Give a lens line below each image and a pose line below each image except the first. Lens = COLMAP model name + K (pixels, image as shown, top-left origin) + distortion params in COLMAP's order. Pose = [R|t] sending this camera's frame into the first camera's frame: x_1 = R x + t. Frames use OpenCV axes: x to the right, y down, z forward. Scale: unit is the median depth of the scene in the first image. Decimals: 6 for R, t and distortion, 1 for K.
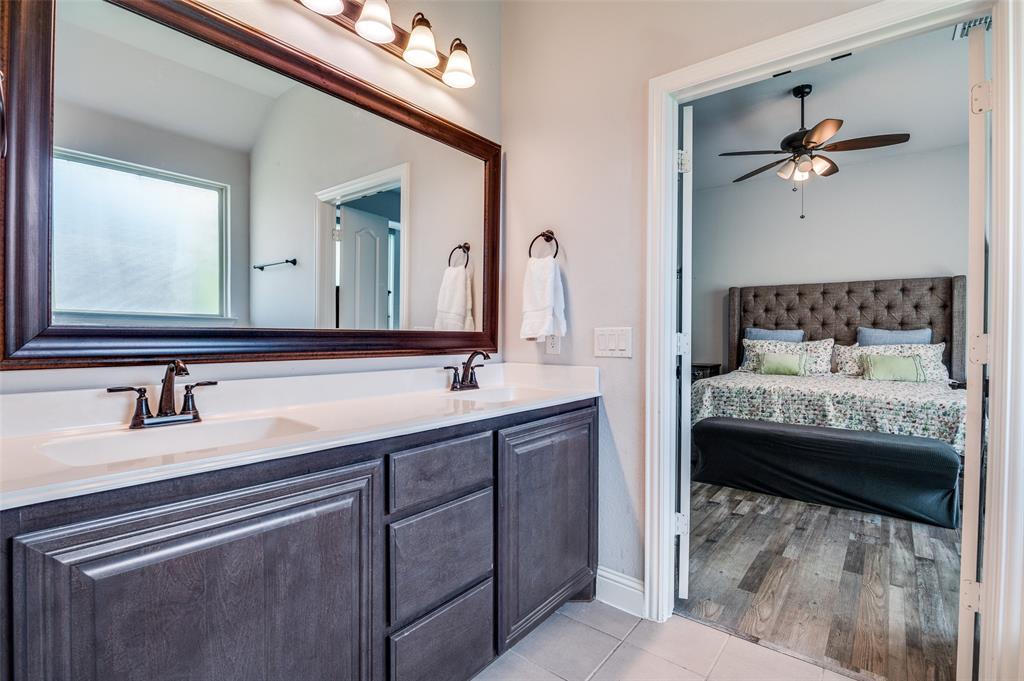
lens RADIAL K [[471.8, 0, 510.4], [0, 471.8, 337.9], [0, 0, 1]] dist [-0.004406, -0.011082]
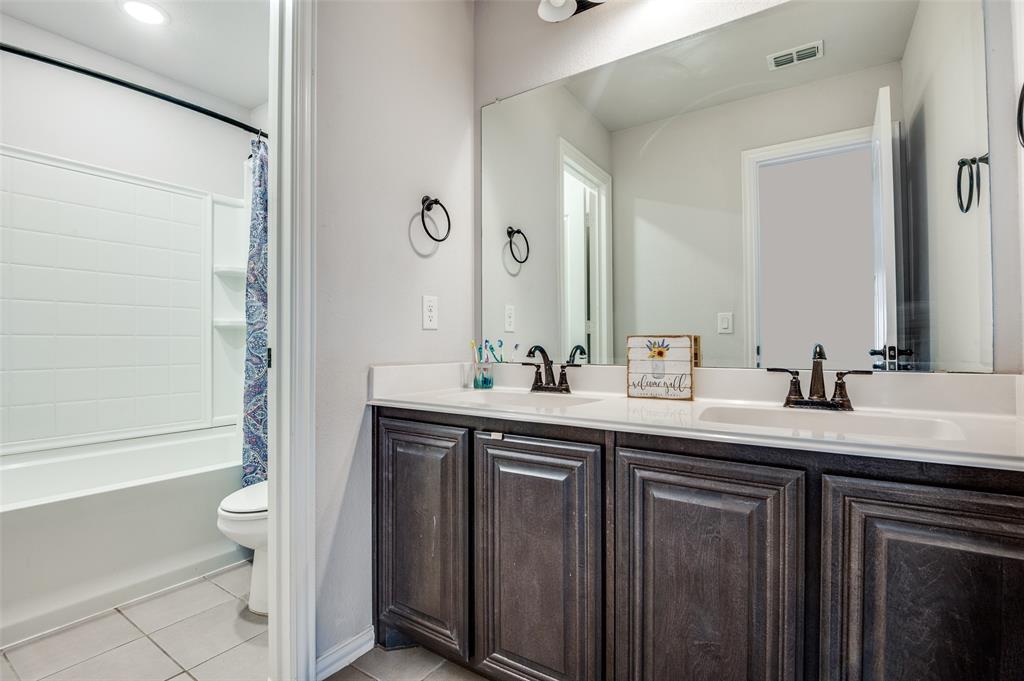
lens RADIAL K [[471.8, 0, 510.4], [0, 471.8, 337.9], [0, 0, 1]] dist [-0.004406, -0.011082]
pose [[0.074764, 0.015722, -0.997077, 0.599586], [0.022934, 0.999584, 0.017481, -0.010603], [0.996937, -0.024173, 0.074373, 0.589929]]
